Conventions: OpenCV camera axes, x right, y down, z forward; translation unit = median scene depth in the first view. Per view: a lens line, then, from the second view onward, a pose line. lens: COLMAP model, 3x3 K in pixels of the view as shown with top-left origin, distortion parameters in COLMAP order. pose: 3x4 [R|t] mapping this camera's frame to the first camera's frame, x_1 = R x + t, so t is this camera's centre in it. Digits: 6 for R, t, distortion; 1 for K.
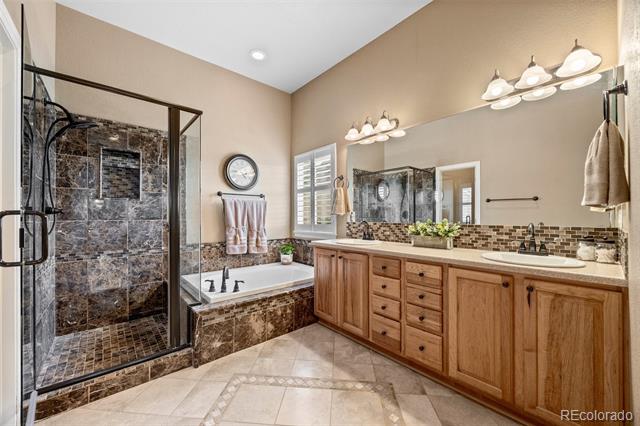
lens RADIAL K [[247.8, 0, 322.1], [0, 247.8, 214.7], [0, 0, 1]] dist [-0.001082, -0.000451]
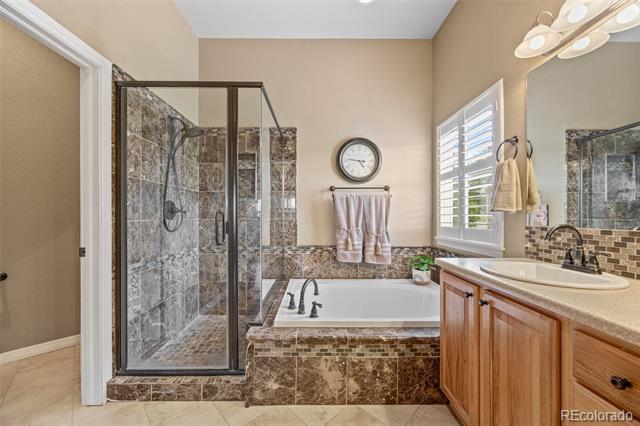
lens RADIAL K [[247.8, 0, 315.2], [0, 247.8, 216.0], [0, 0, 1]] dist [-0.001082, -0.000451]
pose [[0.753693, -0.000302, -0.657227, 0.122864], [0.004800, 0.999976, 0.005045, 0.005721], [0.657209, -0.006957, 0.753676, 0.390499]]
